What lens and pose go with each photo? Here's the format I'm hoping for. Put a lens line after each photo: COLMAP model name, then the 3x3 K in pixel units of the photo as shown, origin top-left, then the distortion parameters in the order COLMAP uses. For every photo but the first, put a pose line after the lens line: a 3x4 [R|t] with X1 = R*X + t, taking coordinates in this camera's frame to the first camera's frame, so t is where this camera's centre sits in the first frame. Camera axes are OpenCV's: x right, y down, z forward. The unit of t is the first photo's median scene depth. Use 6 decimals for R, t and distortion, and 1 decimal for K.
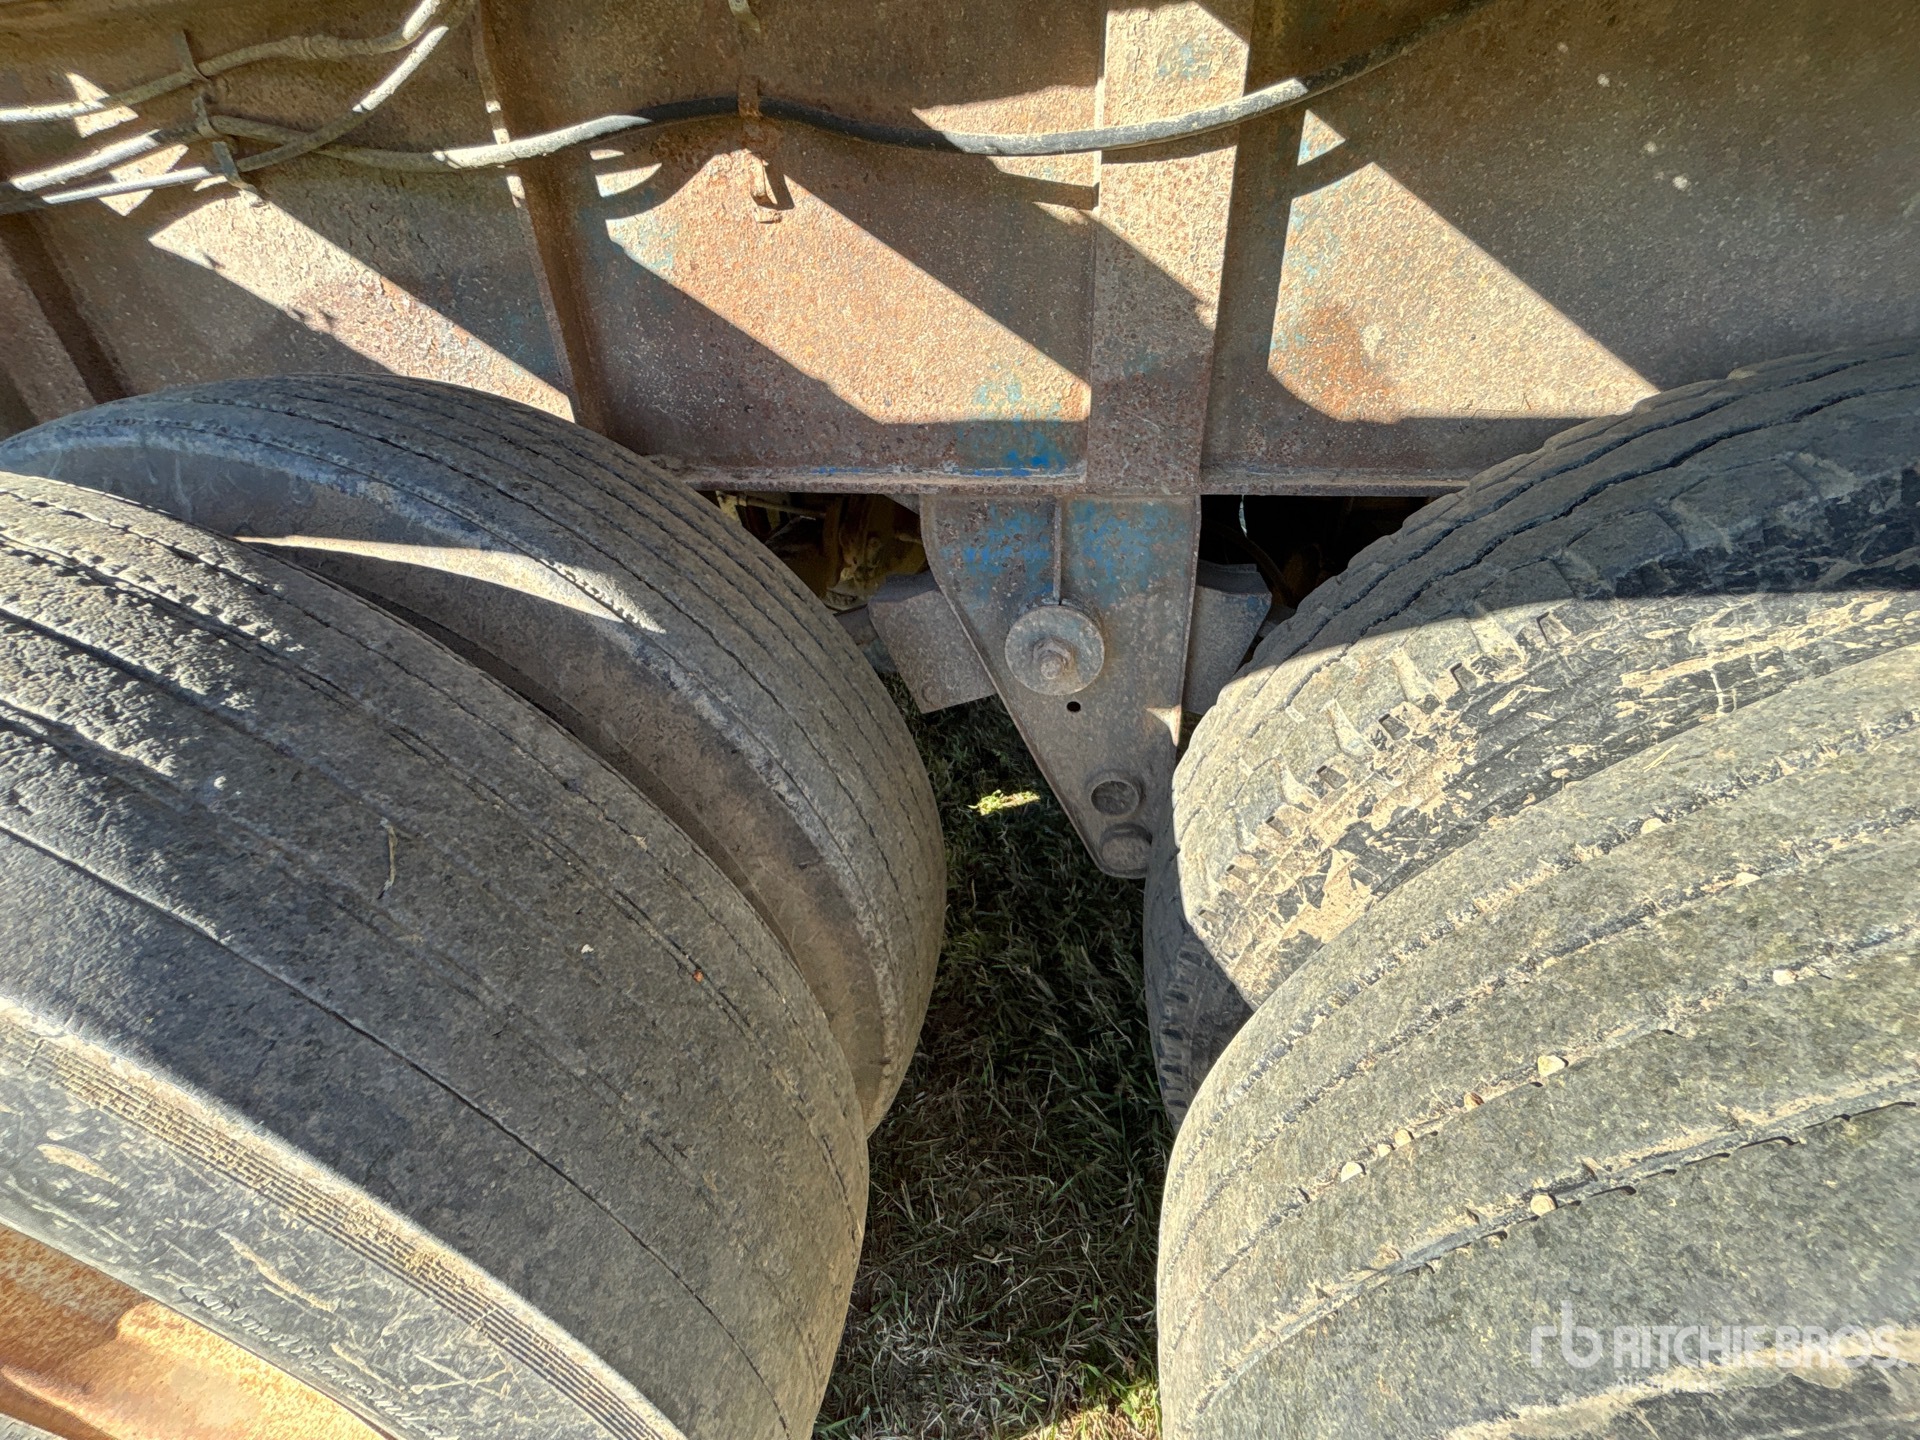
lens RADIAL K [[778.3, 0, 960.0], [0, 778.3, 720.0], [0, 0, 1]] dist [0.001807, -0.000145]
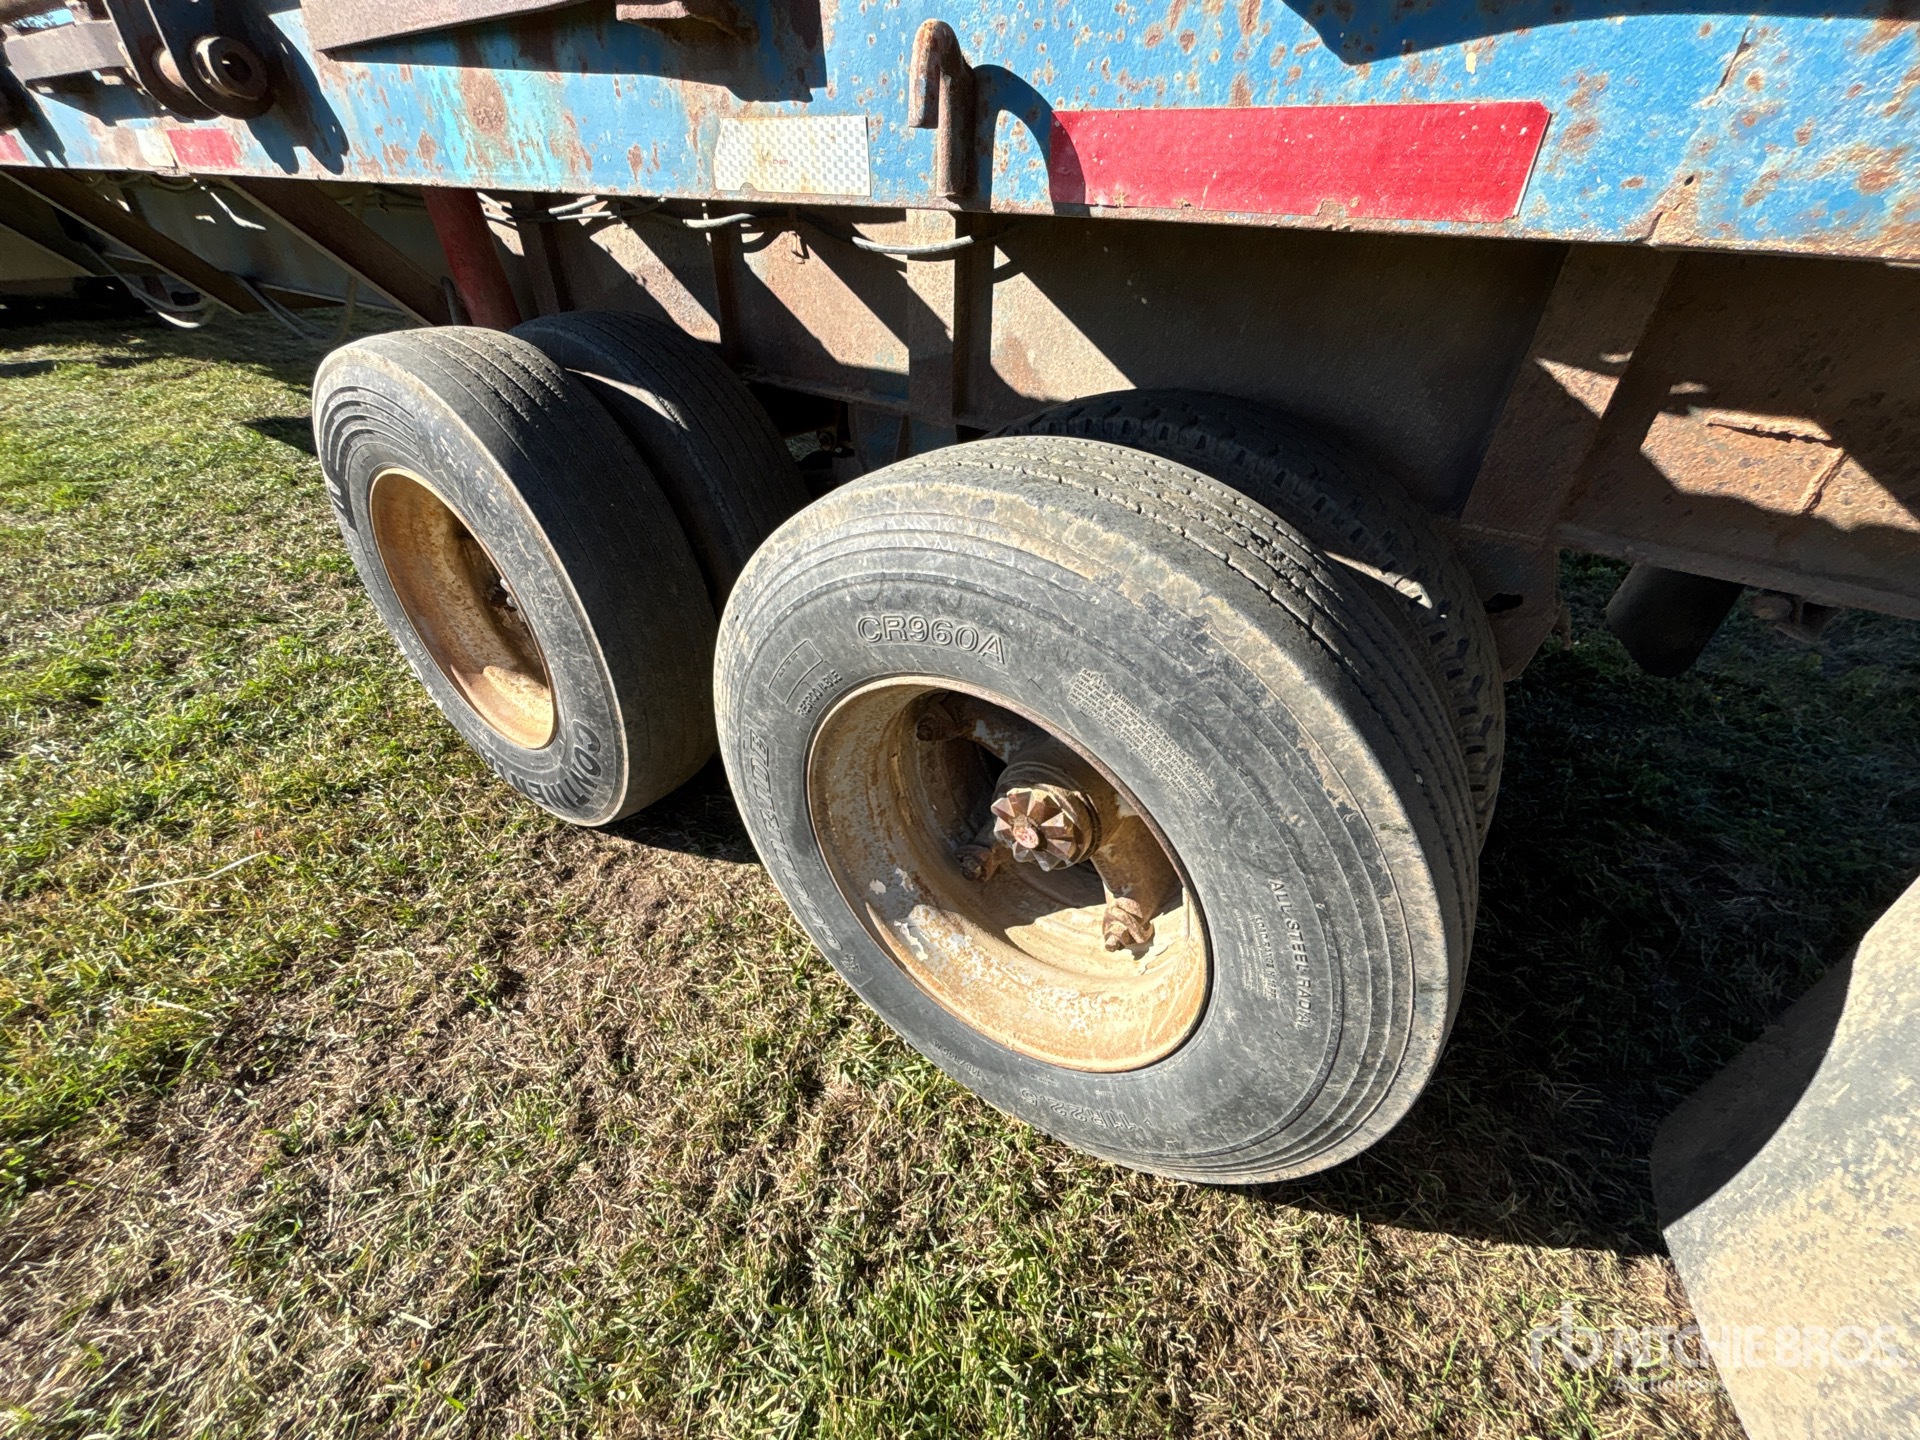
lens RADIAL K [[791.9, 0, 960.0], [0, 791.9, 720.0], [0, 0, 1]] dist [0.000831, 0.000015]
pose [[0.905208, 0.285593, -0.314700, 1.310774], [-0.266404, 0.958302, 0.103379, 0.253959], [0.331102, -0.009742, 0.943545, -1.025642]]
